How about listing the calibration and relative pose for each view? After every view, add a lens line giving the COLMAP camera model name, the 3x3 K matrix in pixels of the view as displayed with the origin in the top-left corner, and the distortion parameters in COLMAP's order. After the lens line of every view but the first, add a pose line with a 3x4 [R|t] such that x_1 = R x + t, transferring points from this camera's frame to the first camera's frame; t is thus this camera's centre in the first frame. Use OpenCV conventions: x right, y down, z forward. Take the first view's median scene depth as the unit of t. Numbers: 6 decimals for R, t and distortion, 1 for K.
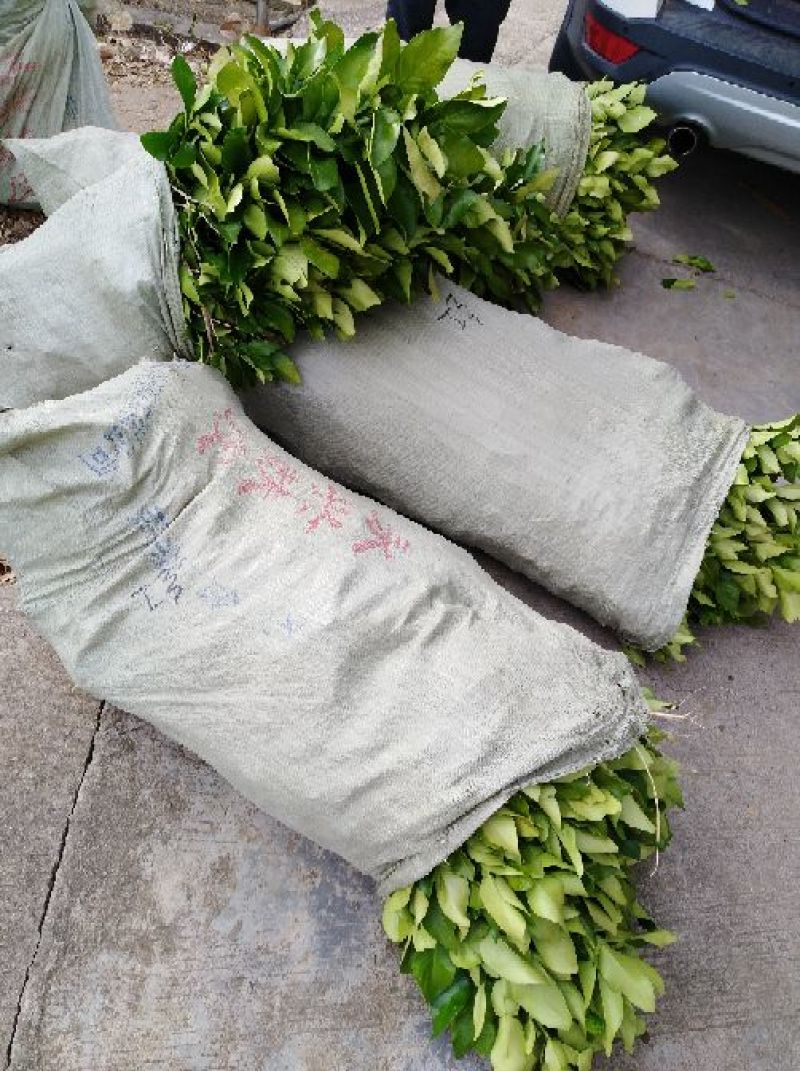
lens RADIAL K [[798.0, 0, 401.0], [0, 798.0, 535.0], [0, 0, 1]] dist [0.007891, -0.008719]
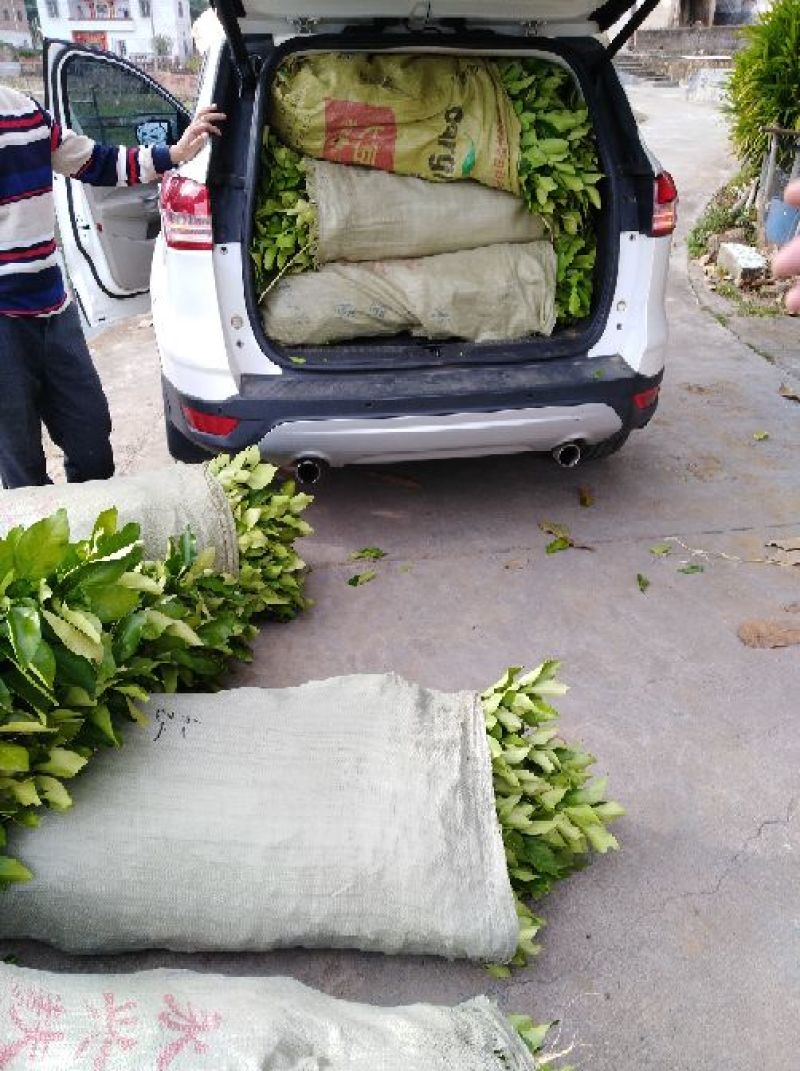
lens RADIAL K [[798.0, 0, 401.2], [0, 798.0, 534.5], [0, 0, 1]] dist [0.007891, -0.008719]
pose [[0.862911, -0.369406, 0.344853, 0.060897], [0.464832, 0.847937, -0.254820, -0.096544], [-0.198282, 0.380186, 0.903406, -0.022697]]
